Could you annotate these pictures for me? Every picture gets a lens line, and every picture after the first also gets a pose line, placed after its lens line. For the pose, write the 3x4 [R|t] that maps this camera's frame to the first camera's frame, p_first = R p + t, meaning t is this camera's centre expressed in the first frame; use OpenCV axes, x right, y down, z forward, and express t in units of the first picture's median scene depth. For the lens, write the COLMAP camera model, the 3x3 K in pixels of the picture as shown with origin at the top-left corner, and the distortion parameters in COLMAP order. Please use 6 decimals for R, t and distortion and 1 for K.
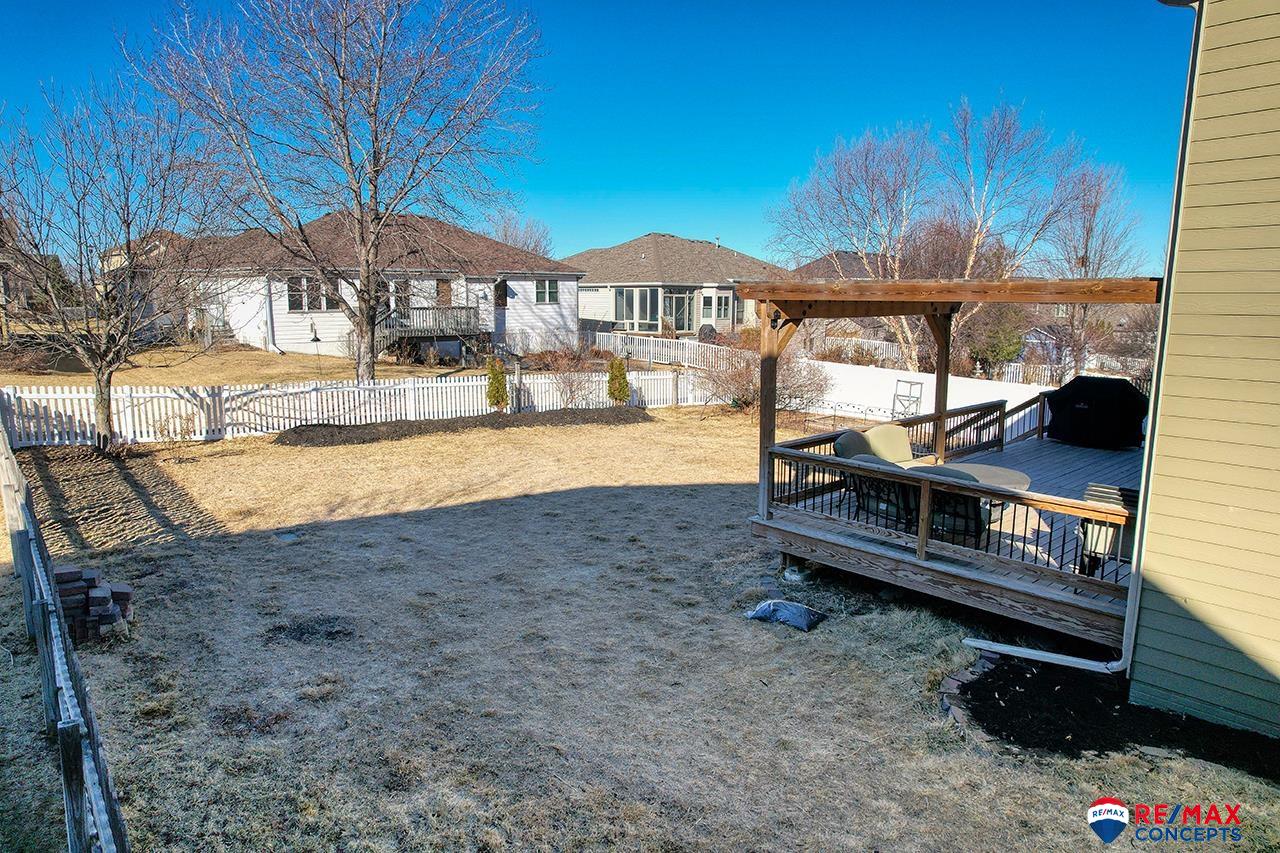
lens RADIAL K [[815.3, 0, 640.0], [0, 815.3, 426.5], [0, 0, 1]] dist [-0.065880, 0.056051]
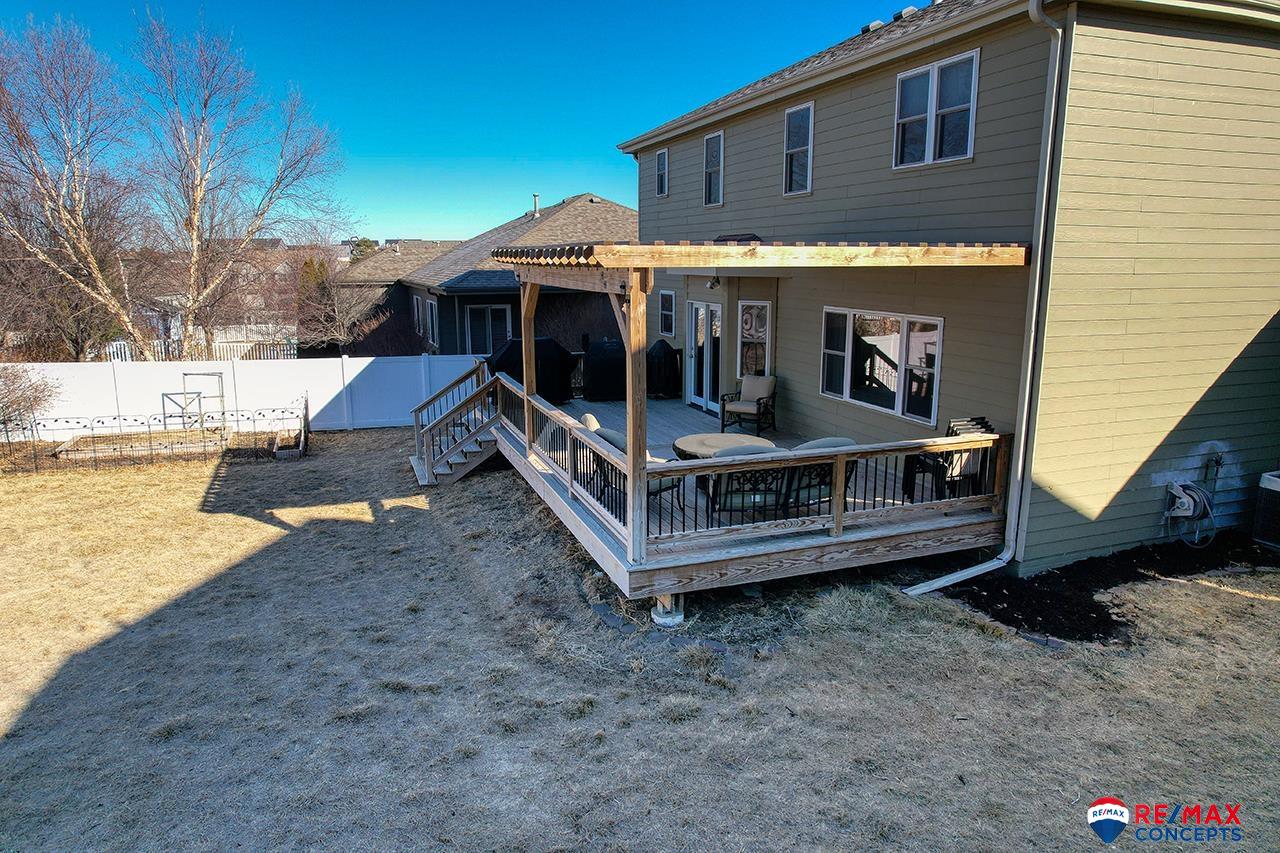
lens RADIAL K [[815.3, 0, 640.0], [0, 815.3, 426.5], [0, 0, 1]] dist [-0.065880, 0.056051]
pose [[0.365678, -0.185584, 0.912052, -0.553946], [0.148083, 0.979038, 0.139842, -0.123982], [-0.918886, 0.083922, 0.385495, 0.777096]]
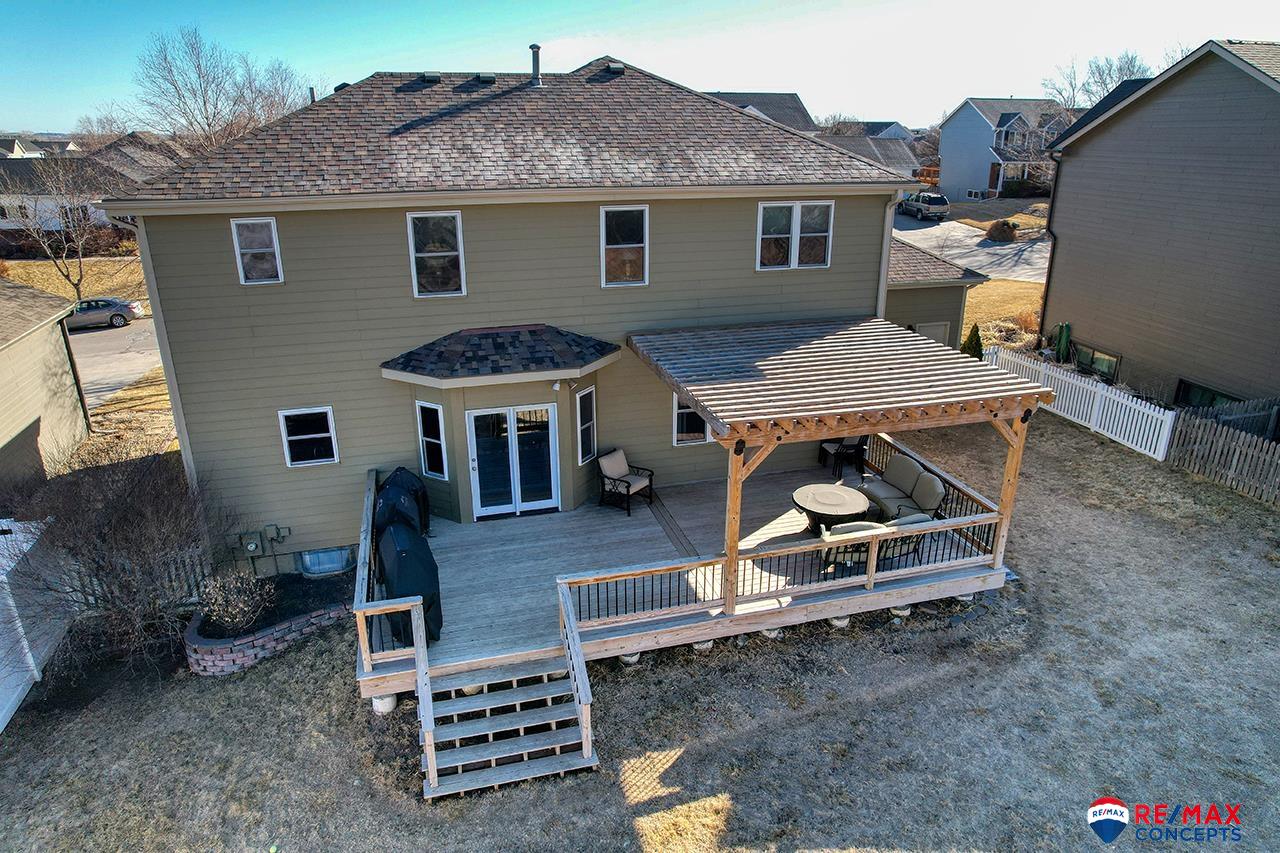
lens RADIAL K [[818.0, 0, 640.0], [0, 818.0, 426.5], [0, 0, 1]] dist [-0.075246, 0.070397]
pose [[-0.896702, -0.145358, 0.418087, 0.171277], [0.078173, 0.877688, 0.472813, -0.754272], [-0.435677, 0.456655, -0.775662, 2.291745]]
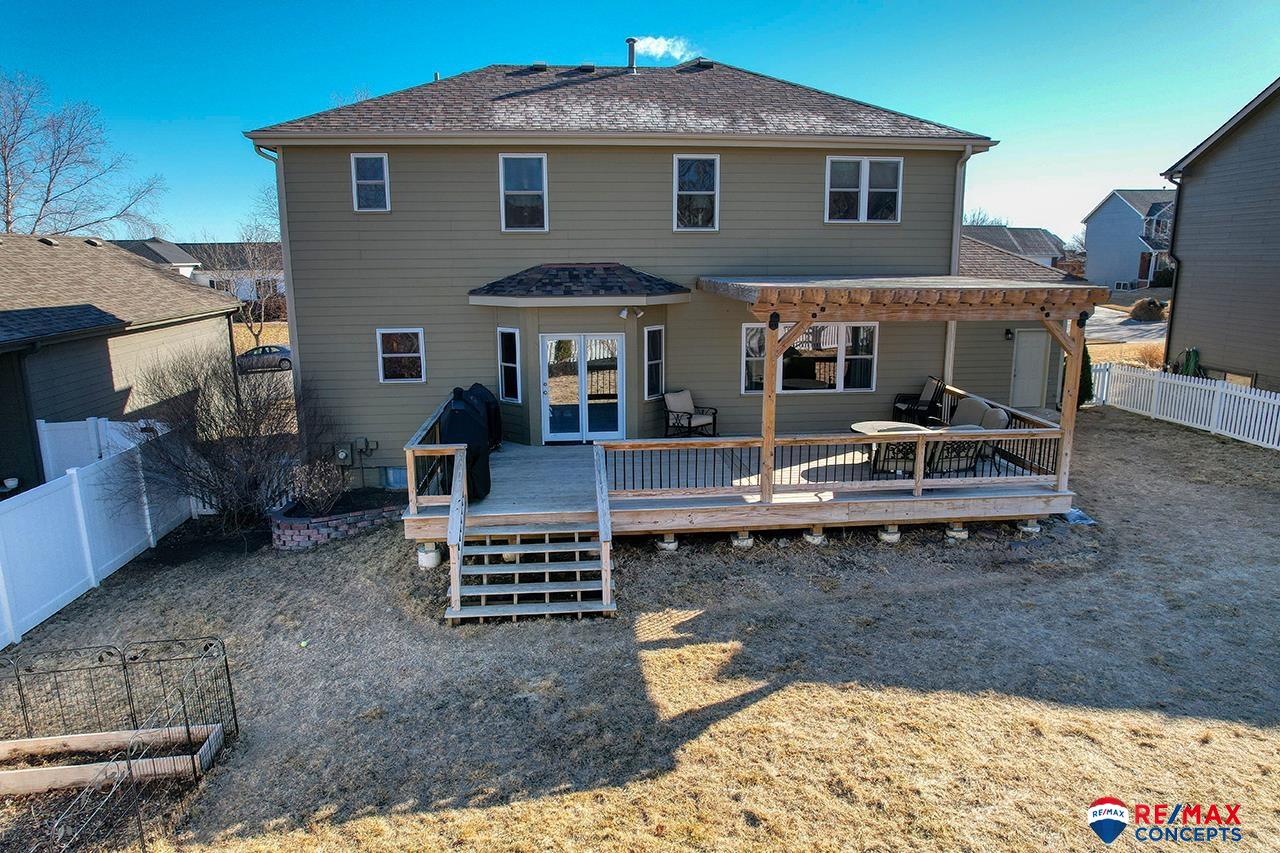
lens RADIAL K [[815.3, 0, 640.0], [0, 815.3, 426.5], [0, 0, 1]] dist [-0.065880, 0.056051]
pose [[-0.804897, -0.115141, 0.582137, -0.021870], [0.103064, 0.938962, 0.328219, -0.449139], [-0.584396, 0.324180, -0.743901, 2.394967]]
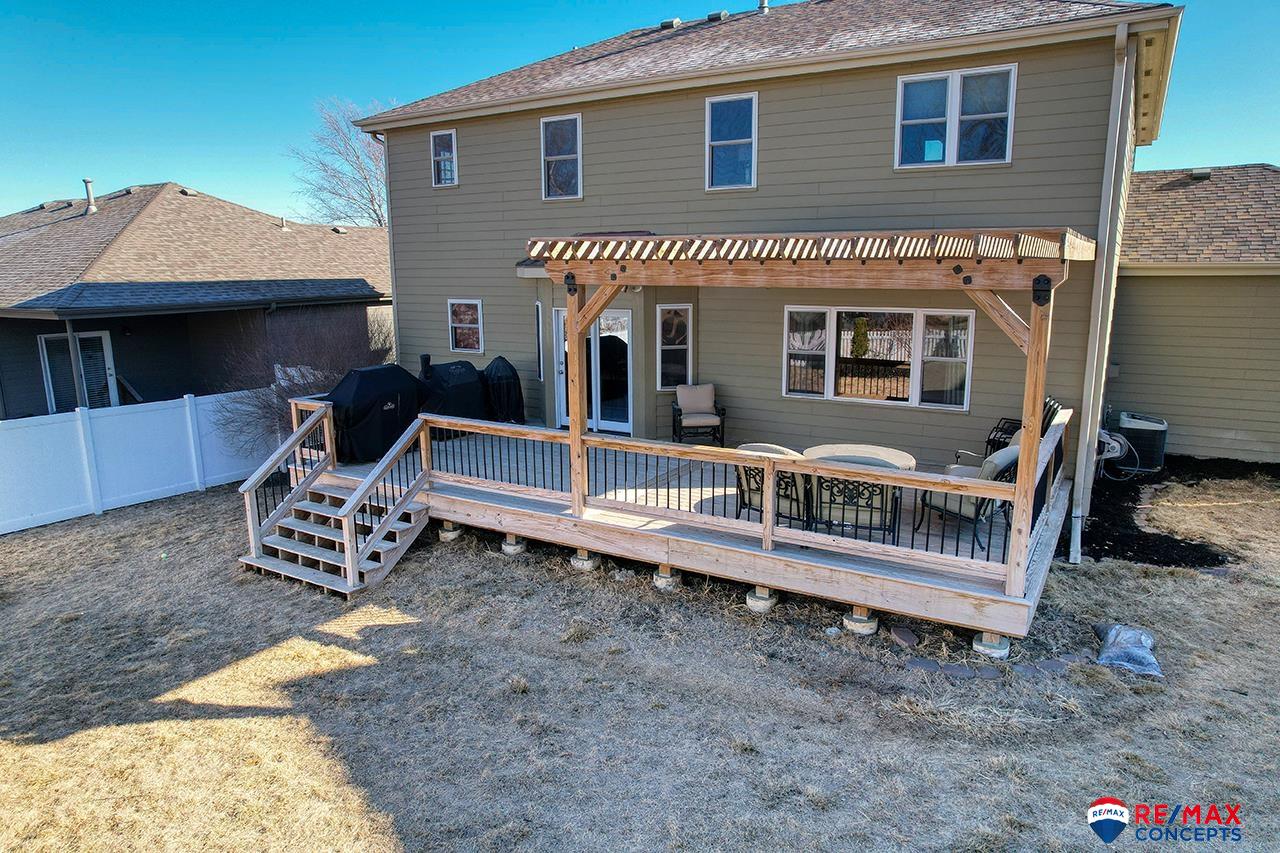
lens RADIAL K [[815.3, 0, 640.0], [0, 815.3, 426.5], [0, 0, 1]] dist [-0.065880, 0.056051]
pose [[-0.295971, -0.179640, 0.938153, -0.377443], [0.160085, 0.958936, 0.234123, -0.239791], [-0.941687, 0.219478, -0.255059, 1.574697]]
